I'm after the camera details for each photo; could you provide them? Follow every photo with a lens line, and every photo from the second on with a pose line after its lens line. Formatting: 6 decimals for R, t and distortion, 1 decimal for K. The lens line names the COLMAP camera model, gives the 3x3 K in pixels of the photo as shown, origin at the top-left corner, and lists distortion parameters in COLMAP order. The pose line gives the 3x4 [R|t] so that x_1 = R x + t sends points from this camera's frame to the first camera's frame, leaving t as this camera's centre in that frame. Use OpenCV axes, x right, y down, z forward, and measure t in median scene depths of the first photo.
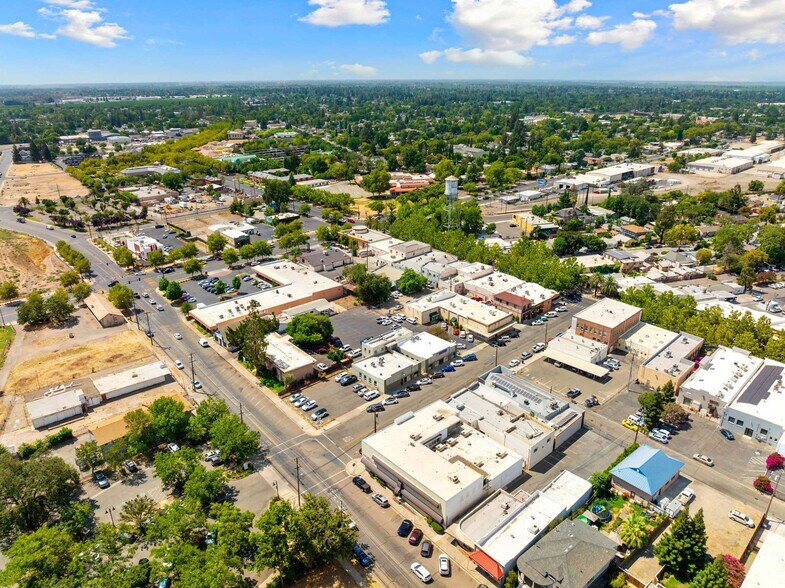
lens RADIAL K [[540.9, 0, 392.5], [0, 540.9, 294.0], [0, 0, 1]] dist [-0.038520, 0.003853]
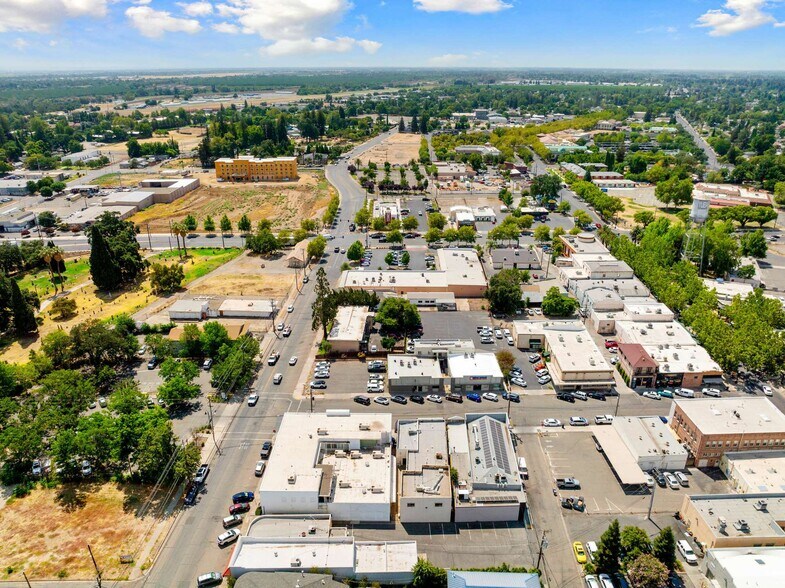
lens RADIAL K [[540.9, 0, 392.5], [0, 540.9, 294.0], [0, 0, 1]] dist [-0.038520, 0.003853]
pose [[0.744693, 0.263388, -0.613237, 0.422240], [-0.249793, 0.962047, 0.109863, -0.074528], [0.618899, 0.071368, 0.782222, 0.177478]]
